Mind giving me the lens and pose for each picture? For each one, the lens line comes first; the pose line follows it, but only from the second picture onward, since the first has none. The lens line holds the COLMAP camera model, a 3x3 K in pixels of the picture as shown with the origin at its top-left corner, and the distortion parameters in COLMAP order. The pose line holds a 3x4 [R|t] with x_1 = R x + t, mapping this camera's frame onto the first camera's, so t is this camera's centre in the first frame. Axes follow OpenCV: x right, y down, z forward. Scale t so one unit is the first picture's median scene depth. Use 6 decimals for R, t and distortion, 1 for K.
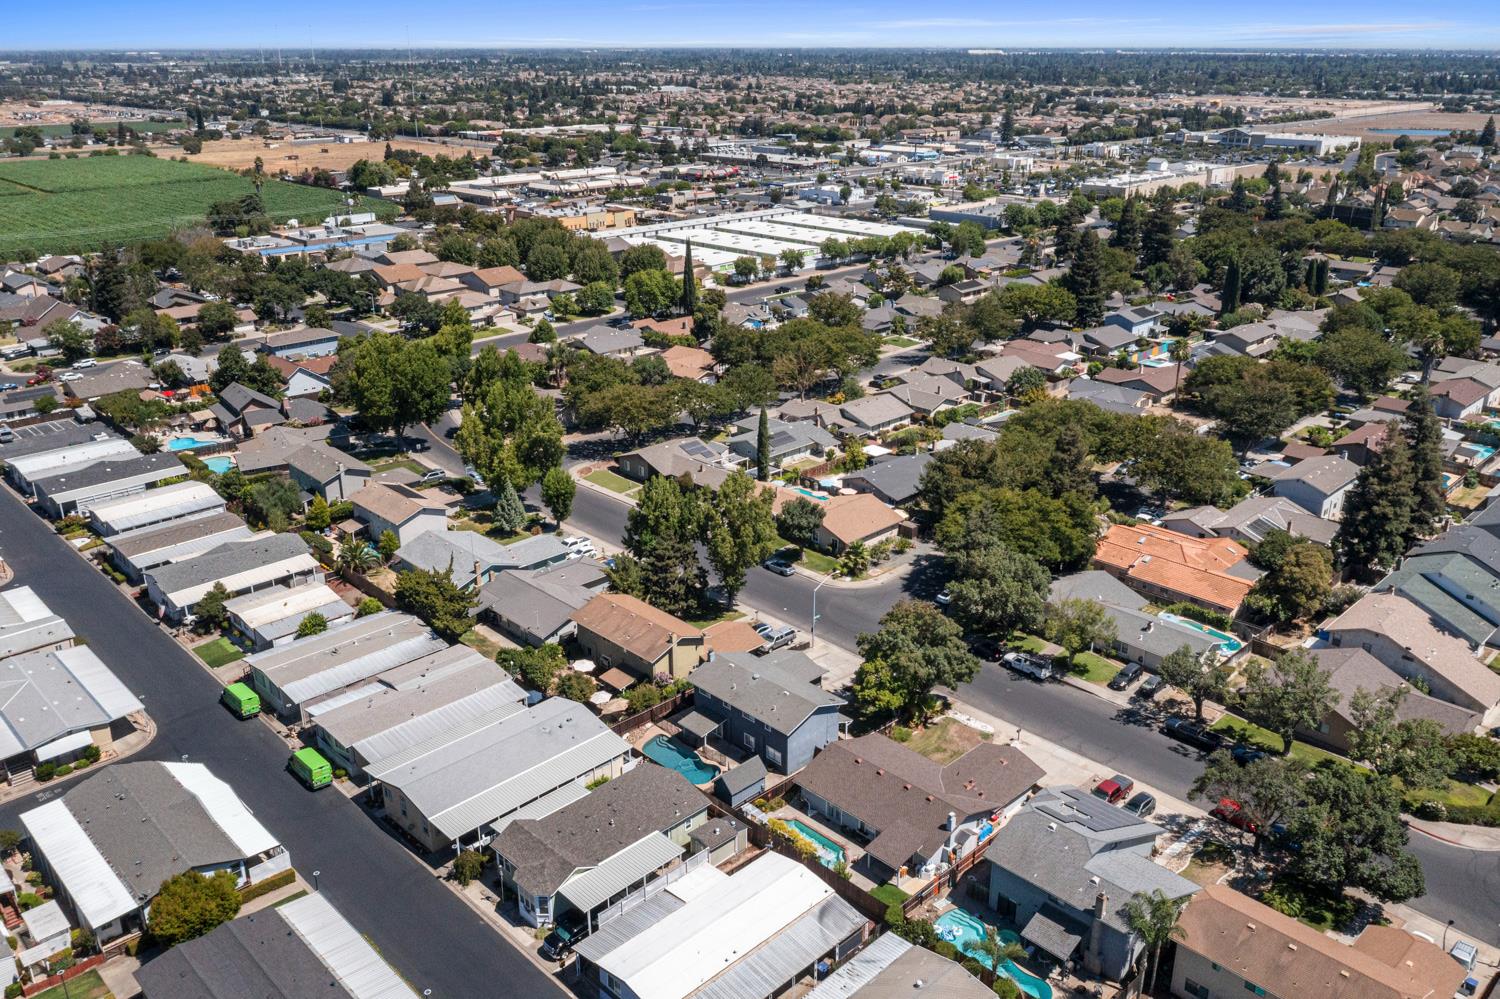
lens RADIAL K [[1183.9, 0, 750.0], [0, 1183.9, 499.5], [0, 0, 1]] dist [-0.012174, 0.004047]
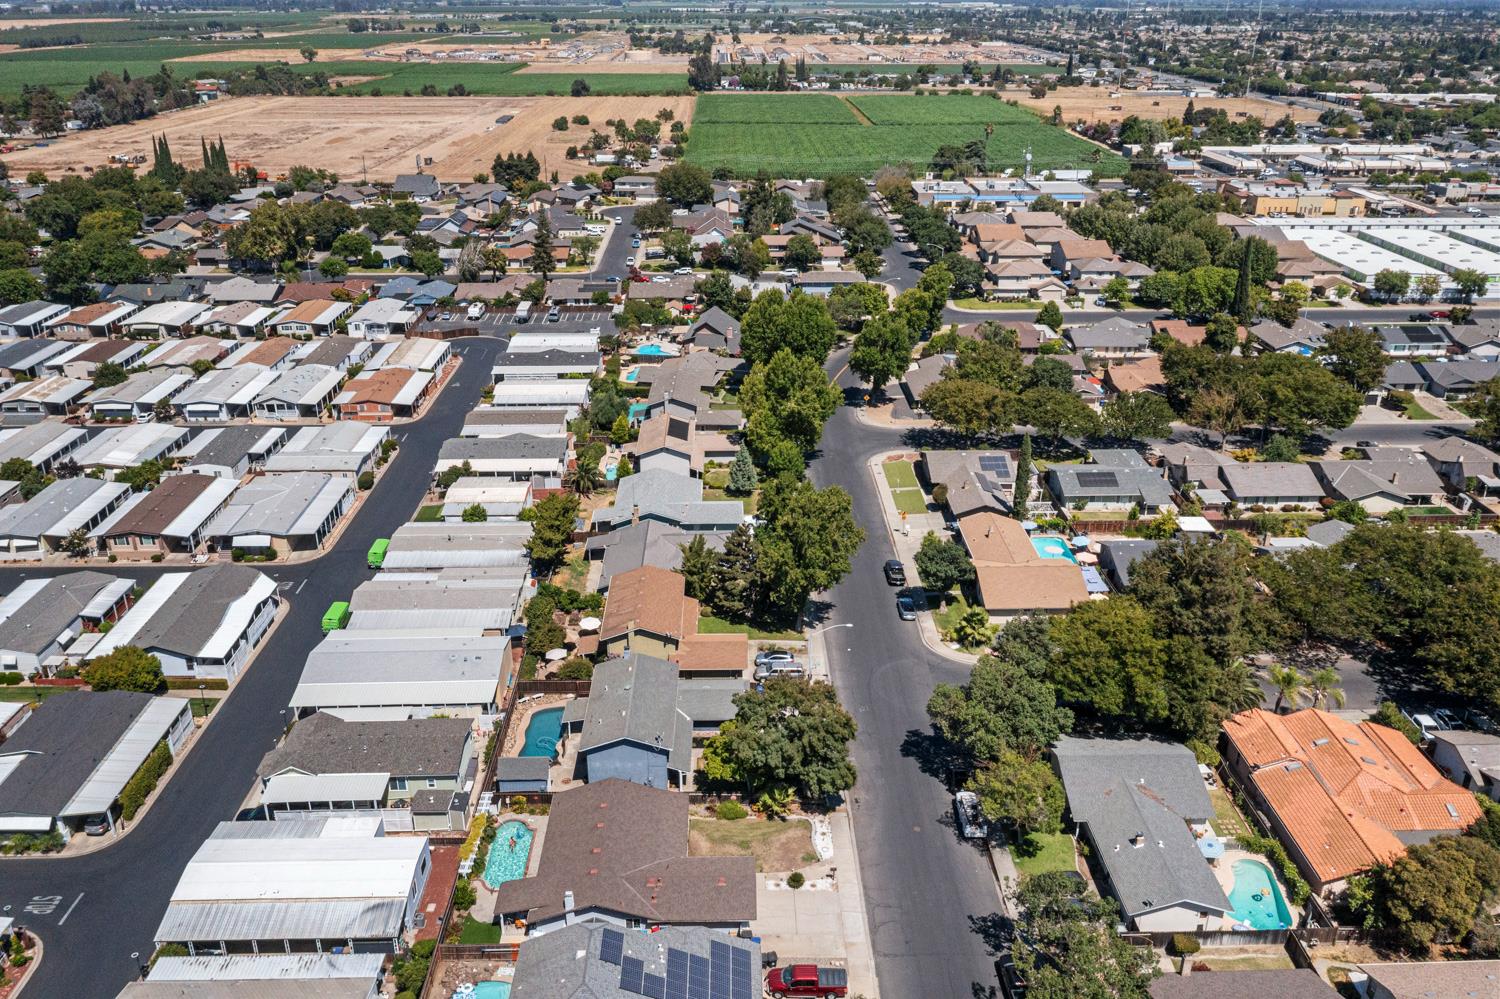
lens RADIAL K [[1183.9, 0, 750.0], [0, 1183.9, 499.5], [0, 0, 1]] dist [-0.012174, 0.004047]
pose [[0.731789, 0.272138, -0.624841, 0.395085], [-0.247445, 0.960348, 0.128463, -0.088900], [0.635024, 0.060606, 0.770111, 0.199728]]
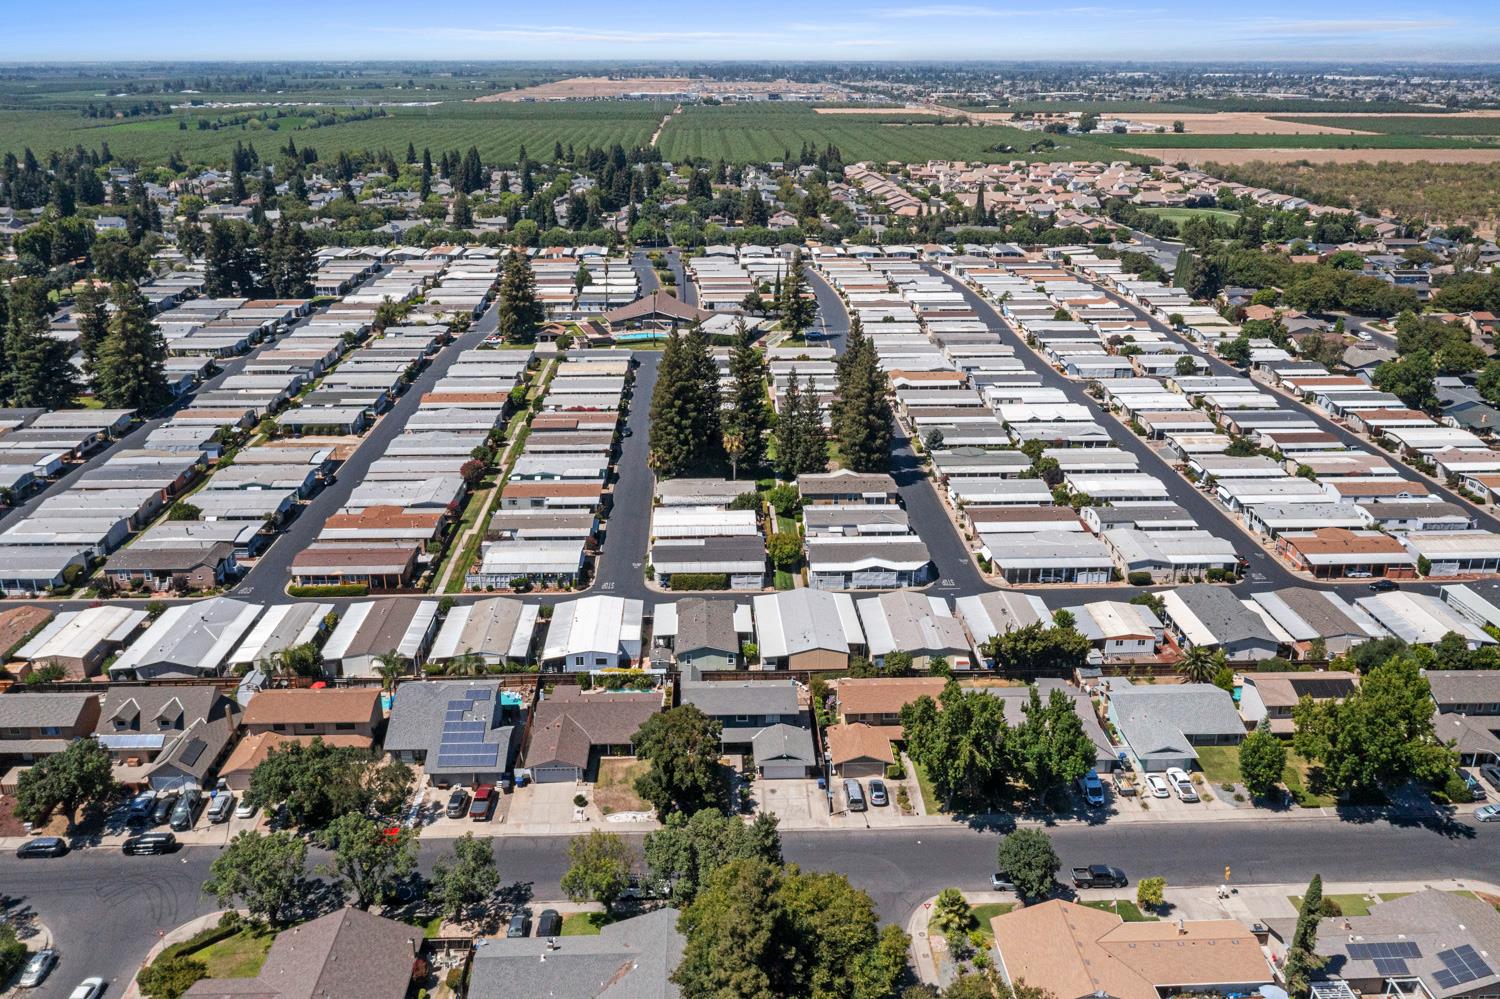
lens RADIAL K [[1183.9, 0, 750.0], [0, 1183.9, 499.5], [0, 0, 1]] dist [-0.012174, 0.004047]
pose [[-0.671830, 0.261563, -0.692986, 0.521191], [-0.266759, 0.787356, 0.555797, -0.449728], [0.691003, 0.558261, -0.459195, 0.924734]]
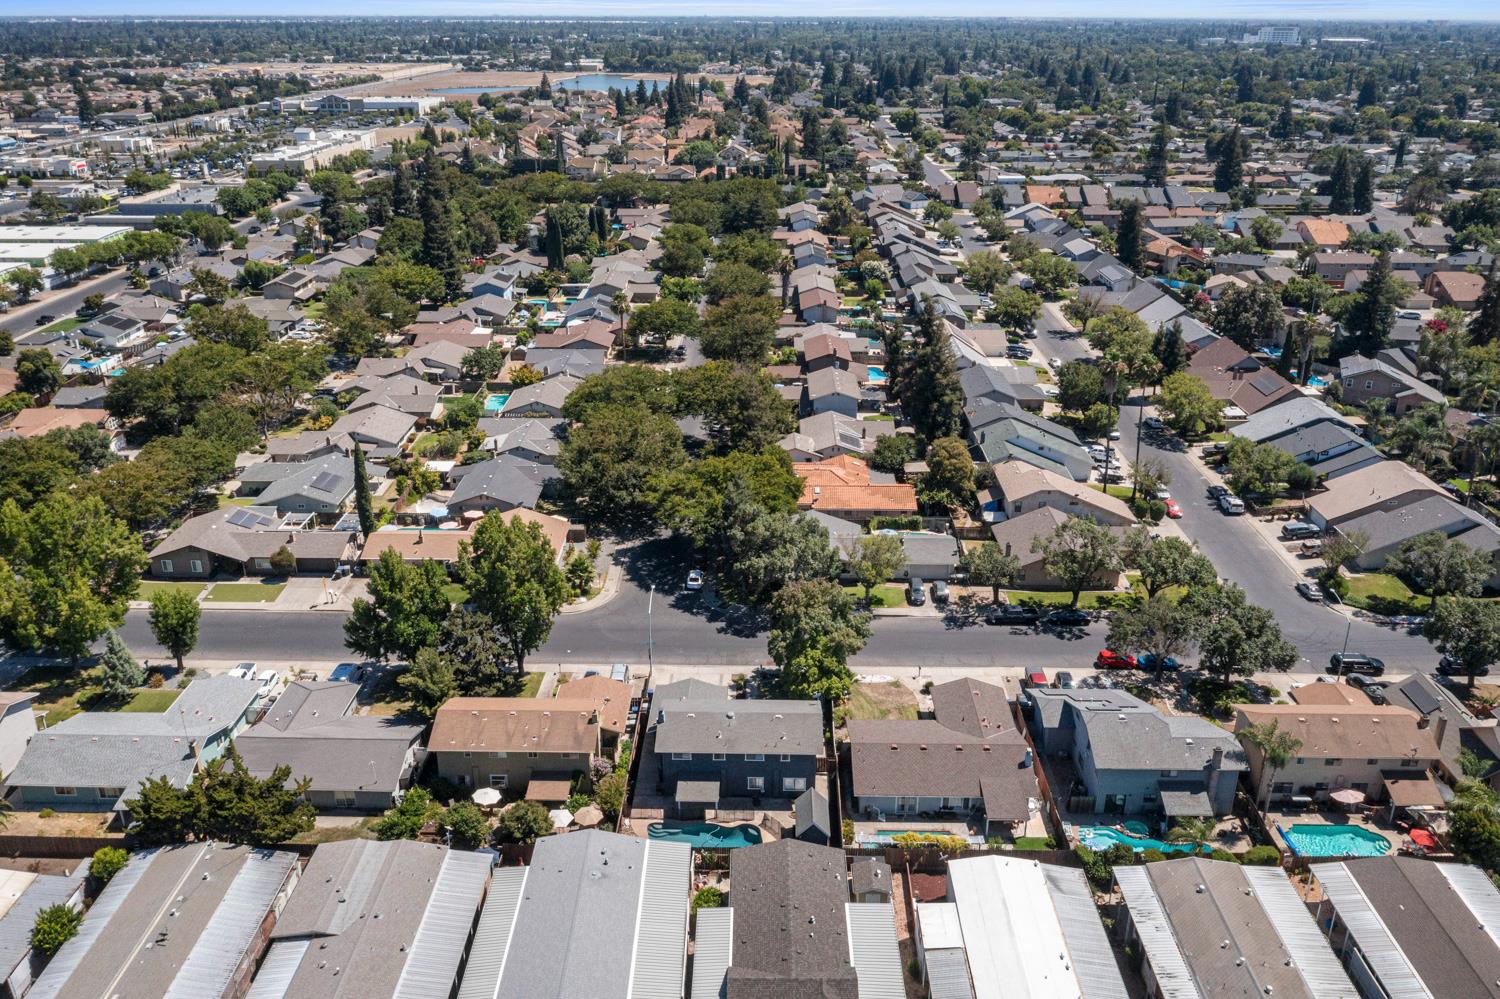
lens RADIAL K [[1183.9, 0, 750.0], [0, 1183.9, 499.5], [0, 0, 1]] dist [-0.012174, 0.004047]
pose [[0.709761, -0.265940, 0.652316, -0.322801], [0.249957, 0.960824, 0.119745, -0.067303], [-0.658606, 0.078060, 0.748429, 0.192088]]
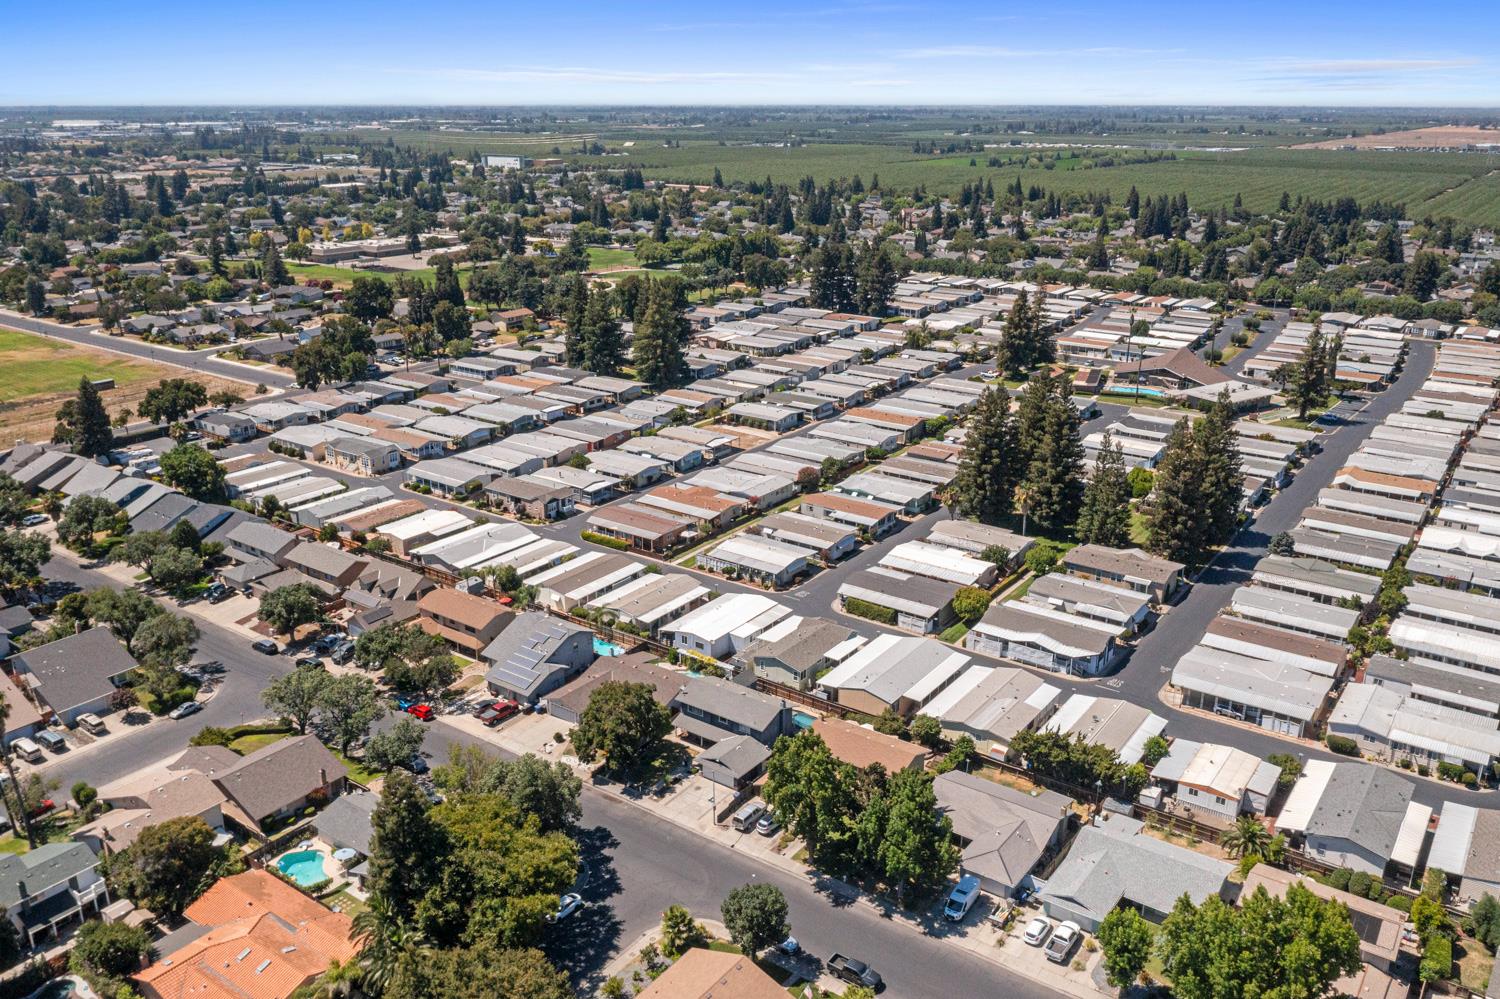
lens RADIAL K [[1183.9, 0, 750.0], [0, 1183.9, 499.5], [0, 0, 1]] dist [-0.012174, 0.004047]
pose [[-0.984942, 0.056932, -0.163242, 0.128889], [-0.060801, 0.769836, 0.635339, -0.544331], [0.161841, 0.635698, -0.754782, 1.171191]]
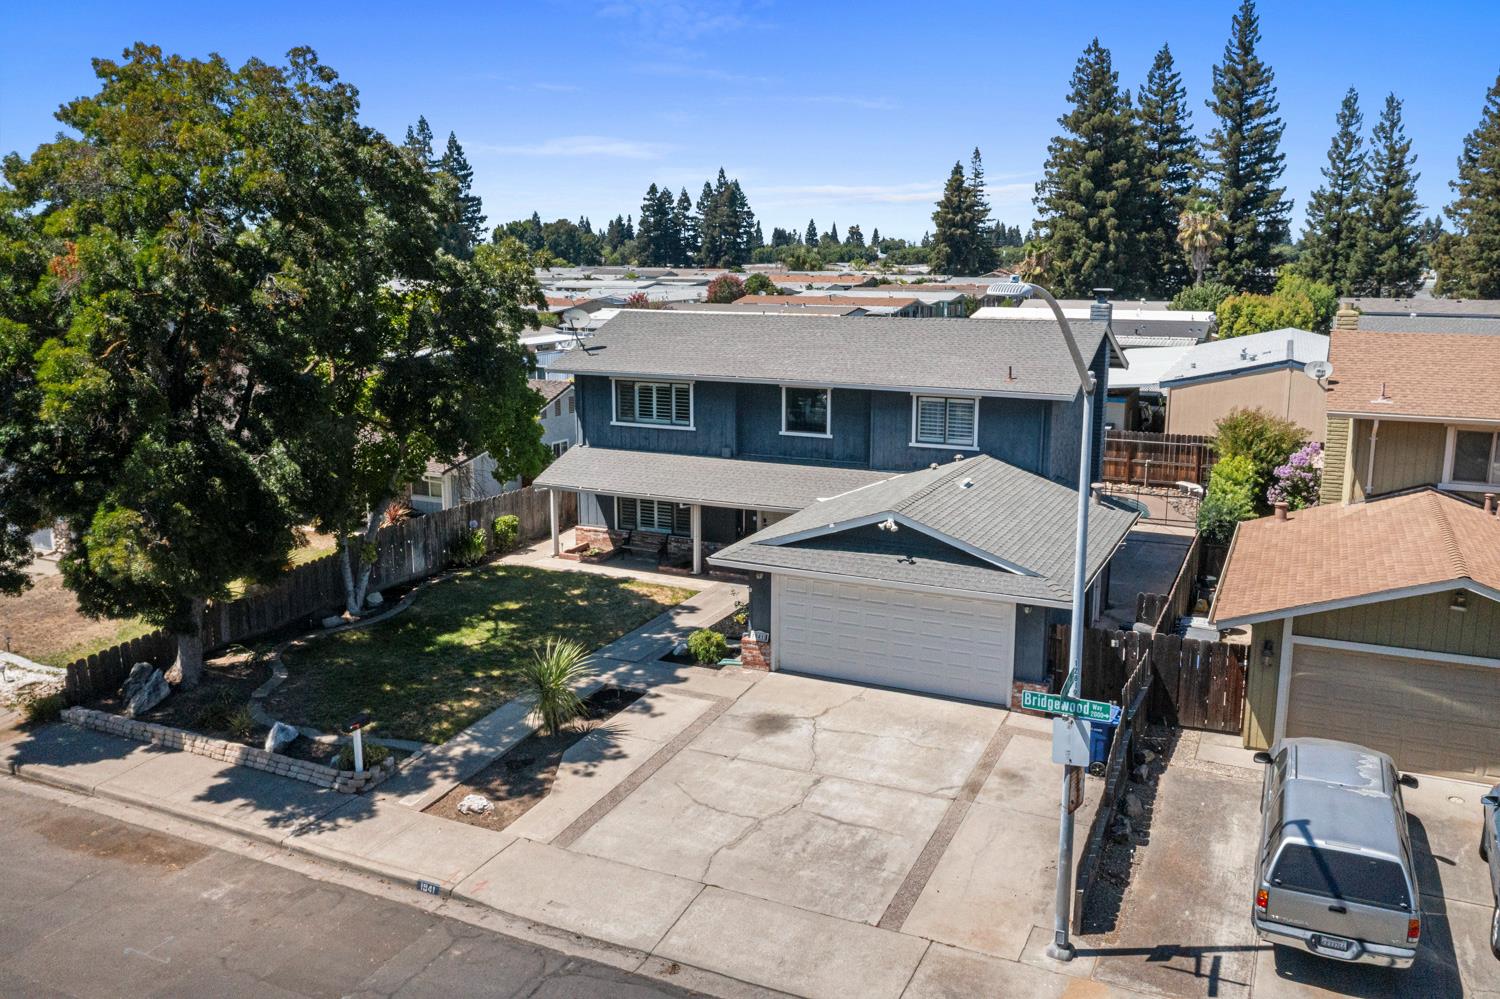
lens RADIAL K [[1183.9, 0, 750.0], [0, 1183.9, 499.5], [0, 0, 1]] dist [-0.012174, 0.004047]
pose [[-0.937306, 0.077960, -0.339675, 0.084965], [-0.120839, 0.841494, 0.526579, 0.023616], [0.326887, 0.534612, -0.779317, 0.773625]]
